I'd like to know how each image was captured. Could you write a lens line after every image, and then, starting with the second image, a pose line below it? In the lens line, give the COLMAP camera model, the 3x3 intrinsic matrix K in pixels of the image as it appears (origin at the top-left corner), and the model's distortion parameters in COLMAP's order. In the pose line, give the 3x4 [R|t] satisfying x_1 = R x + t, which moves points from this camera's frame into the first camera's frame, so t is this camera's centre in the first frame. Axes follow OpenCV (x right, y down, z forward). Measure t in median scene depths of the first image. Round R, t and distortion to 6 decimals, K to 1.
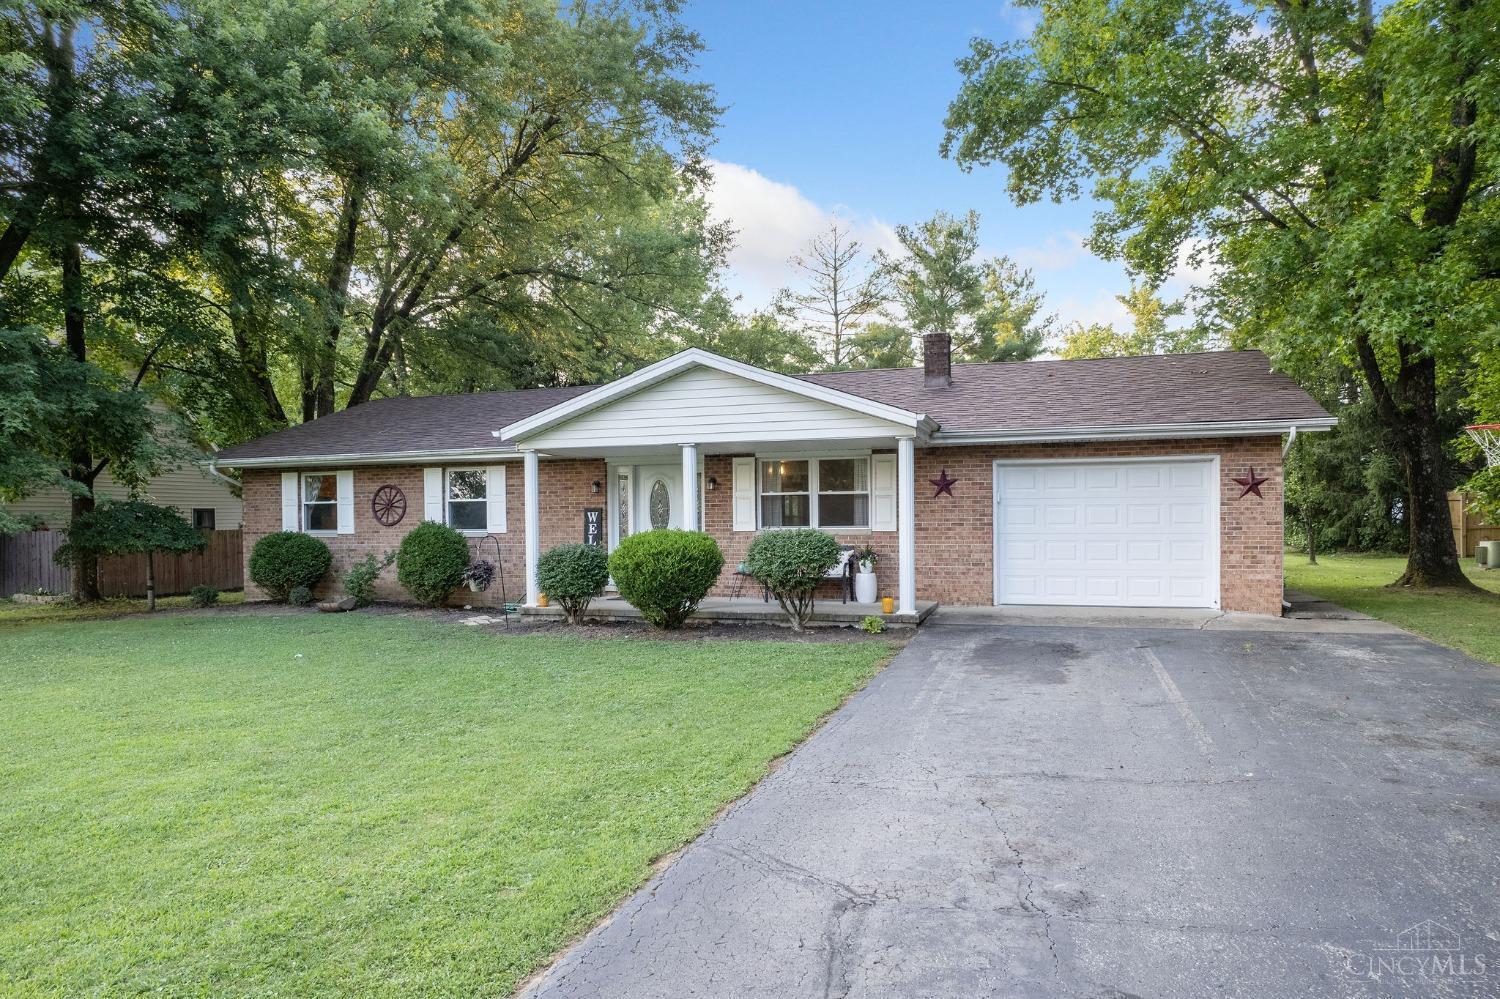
lens RADIAL K [[1002.0, 0, 746.7], [0, 1002.0, 531.4], [0, 0, 1]] dist [-0.040534, -0.000067]
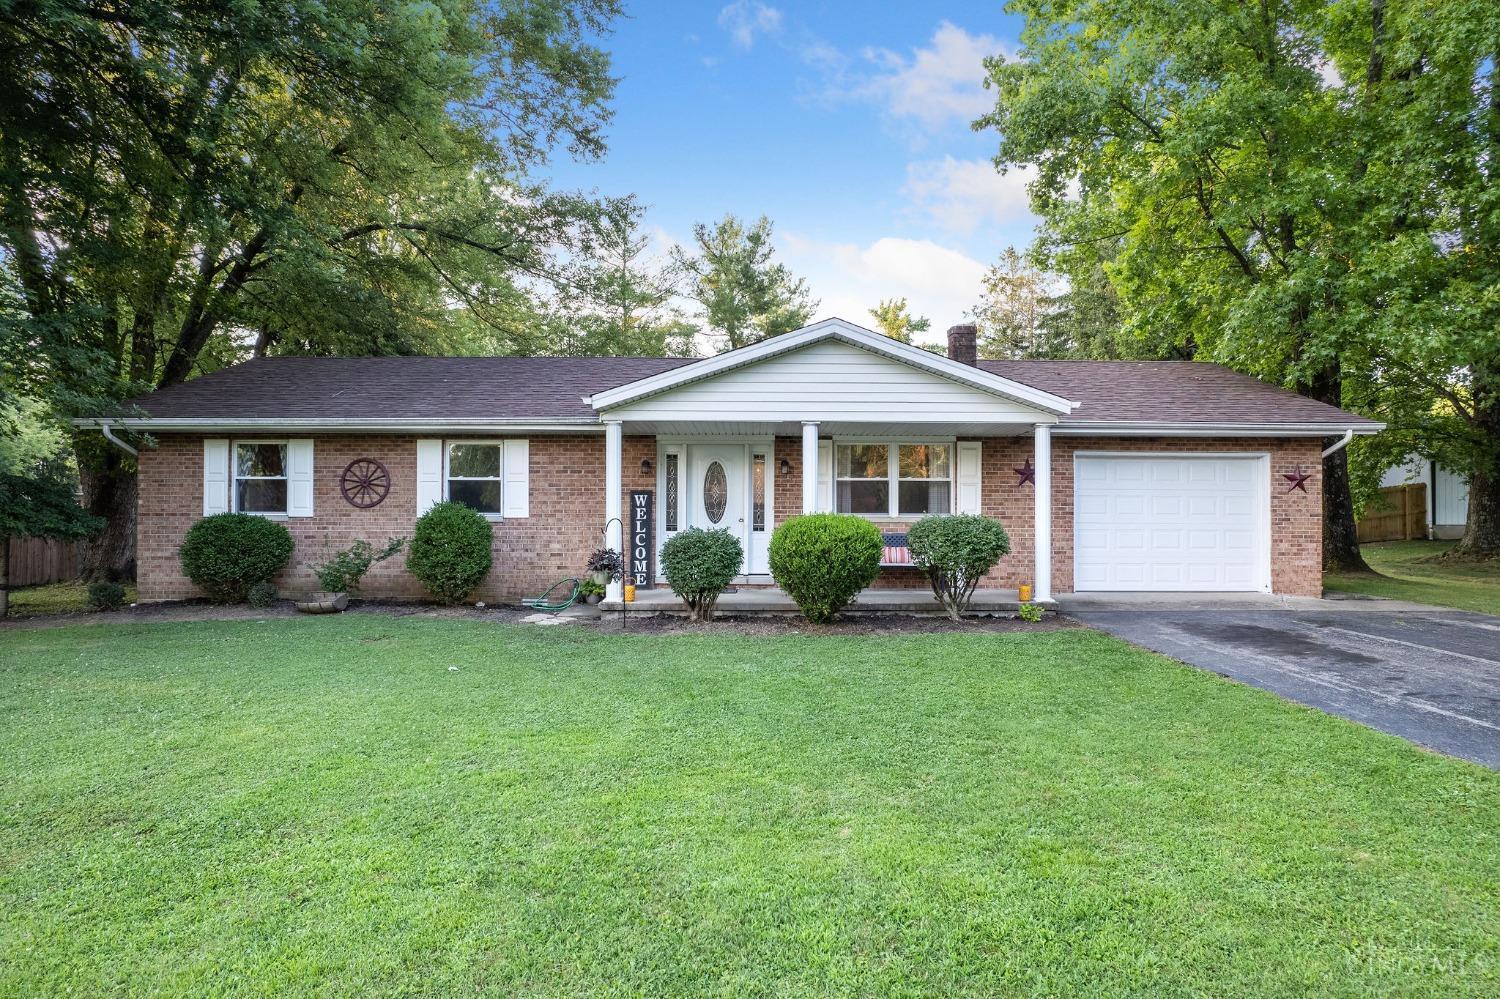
lens RADIAL K [[981.2, 0, 759.5], [0, 981.2, 510.5], [0, 0, 1]] dist [-0.070245, 0.064534]
pose [[0.943913, 0.013776, 0.329908, -0.353777], [-0.008286, 0.999803, -0.018044, 0.009574], [-0.330091, 0.014298, 0.943841, 0.145156]]
